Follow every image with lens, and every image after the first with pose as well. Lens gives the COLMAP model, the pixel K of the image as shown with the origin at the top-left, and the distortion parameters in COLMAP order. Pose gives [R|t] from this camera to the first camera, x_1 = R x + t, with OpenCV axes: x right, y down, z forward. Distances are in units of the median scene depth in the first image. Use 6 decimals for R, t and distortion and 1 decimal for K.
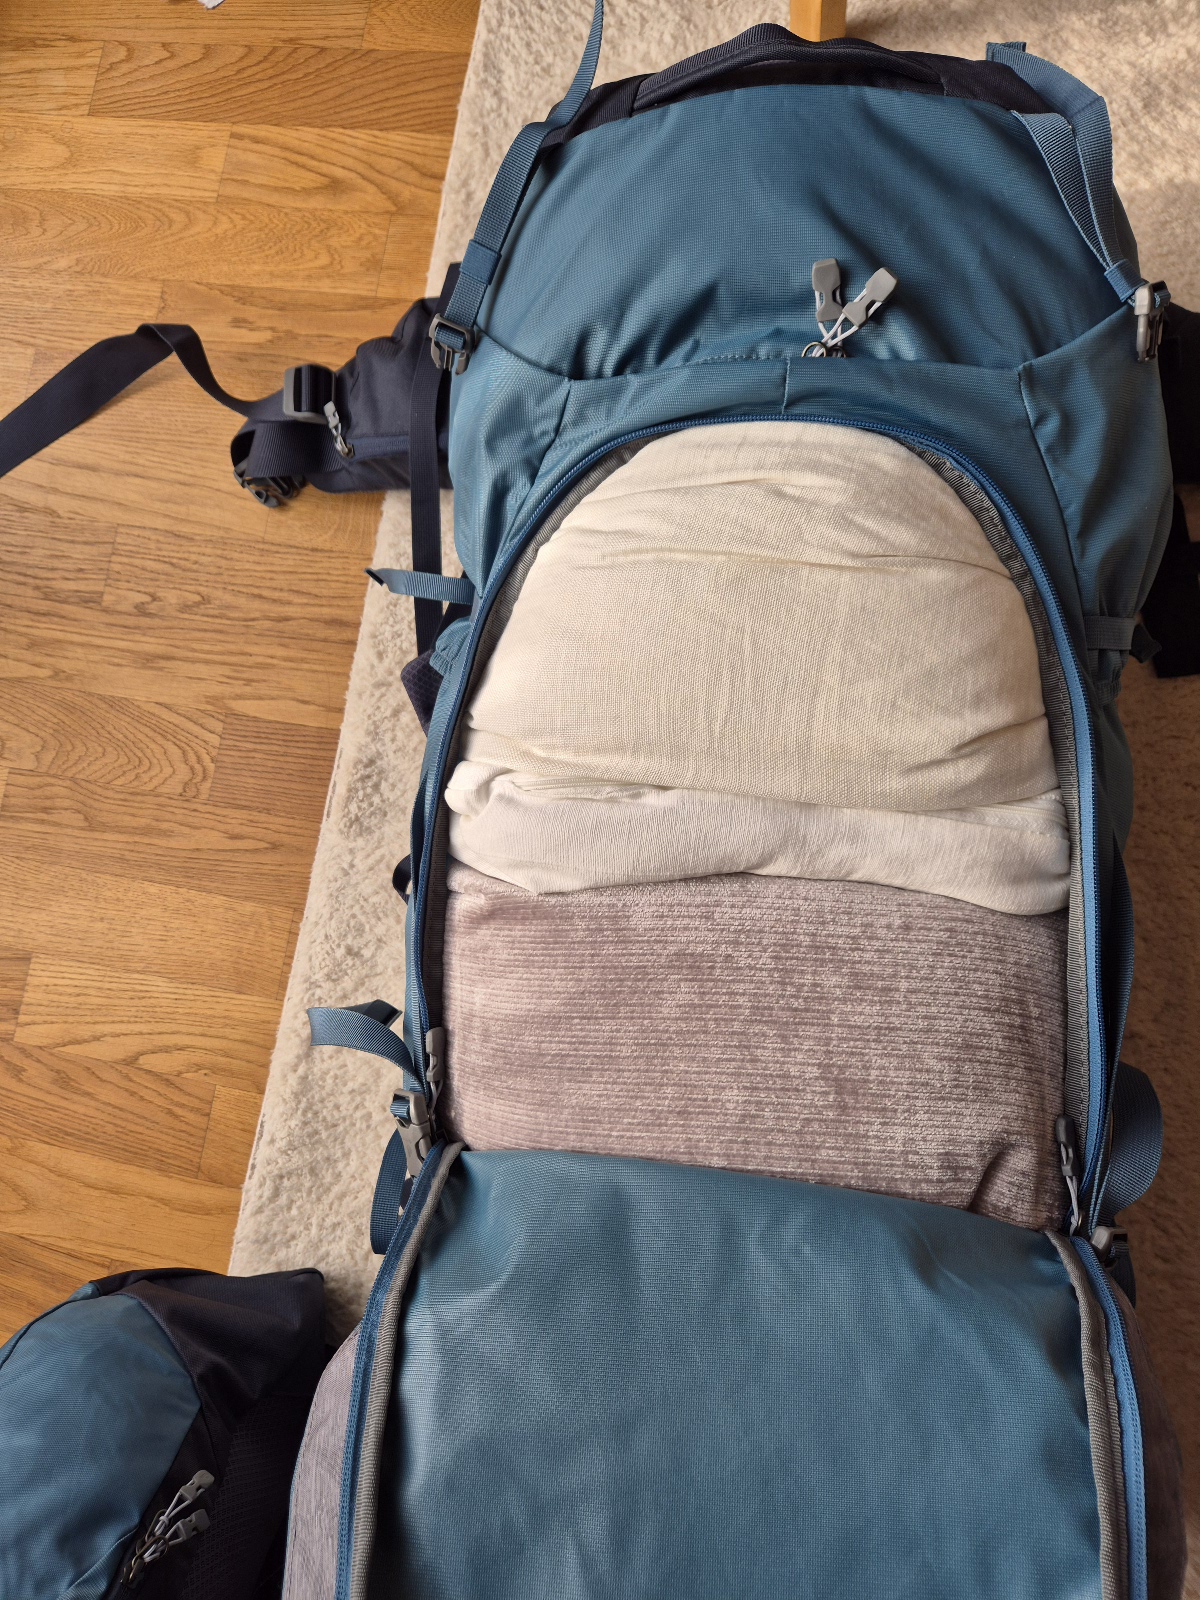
lens RADIAL K [[1073.3, 0, 619.0], [0, 1073.3, 803.2], [0, 0, 1]] dist [0.049543, -0.040779]
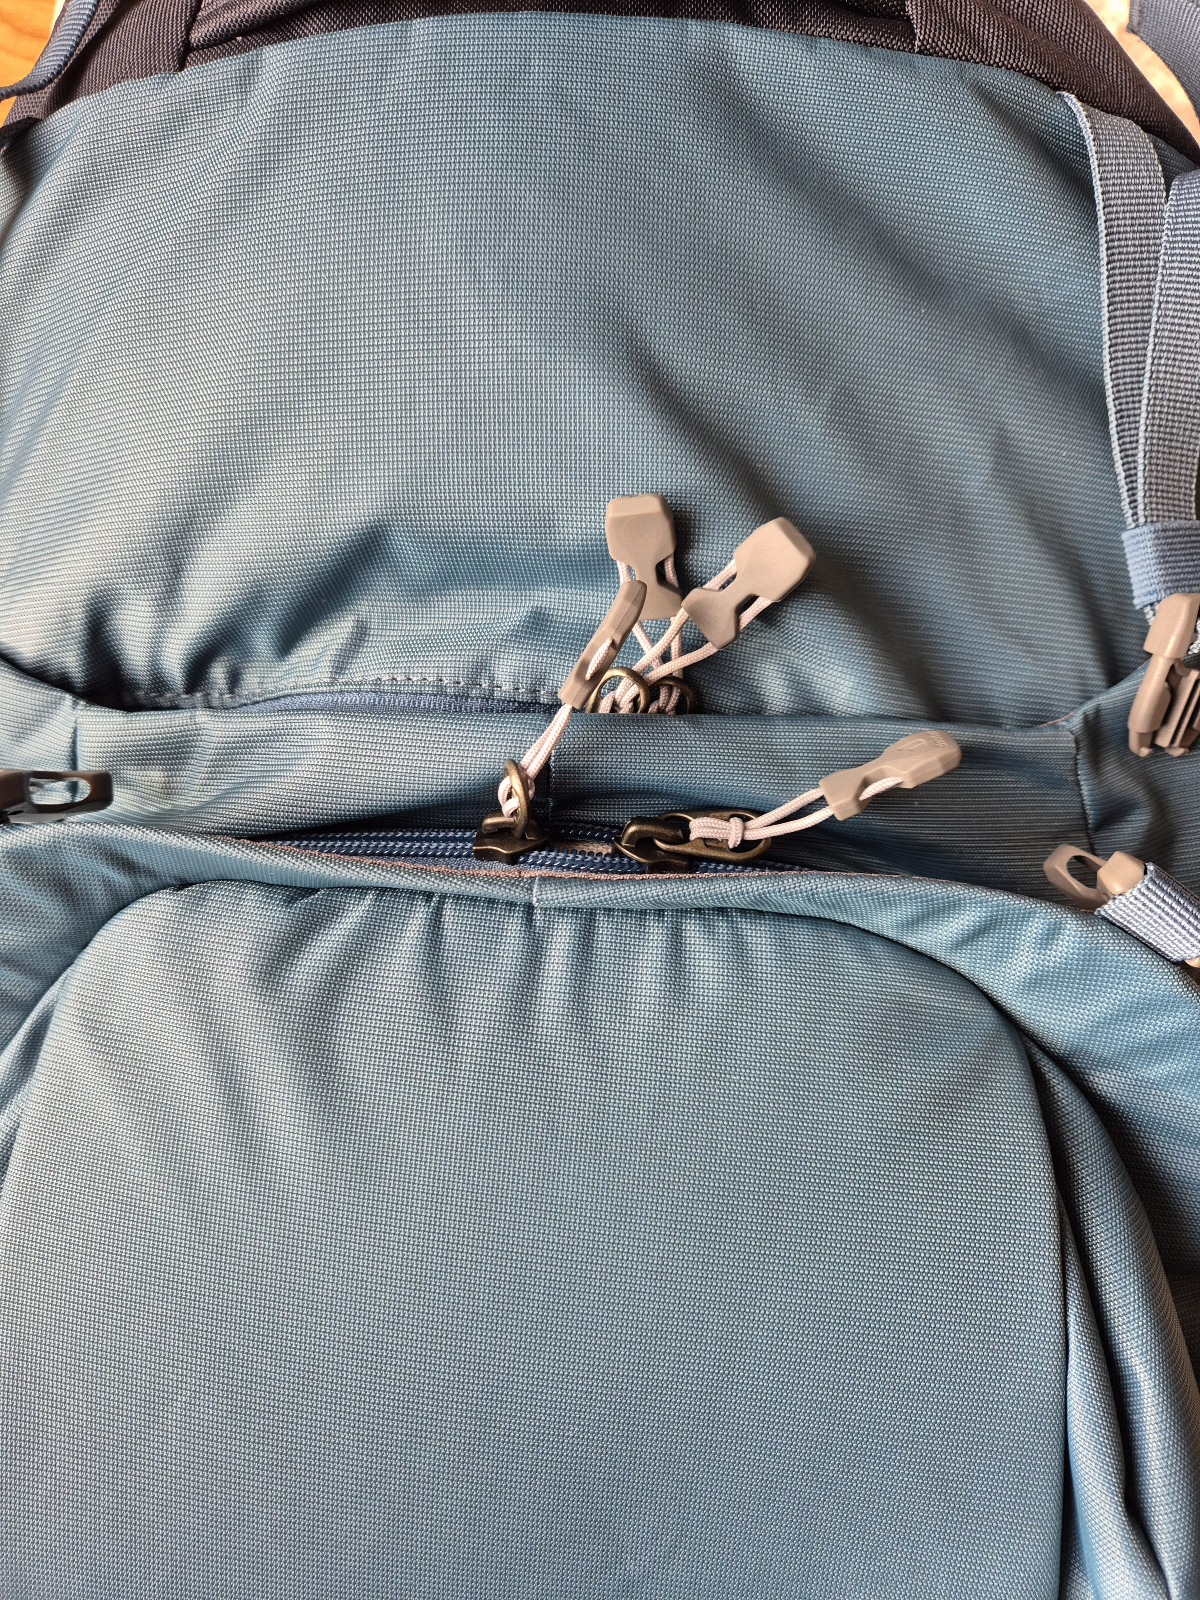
lens RADIAL K [[1078.7, 0, 606.9], [0, 1078.7, 811.5], [0, 0, 1]] dist [0.049020, -0.041117]
pose [[0.994688, -0.035212, 0.096721, 0.131994], [0.024000, 0.993107, 0.114726, -0.418404], [-0.100094, -0.111795, 0.988677, 0.570758]]
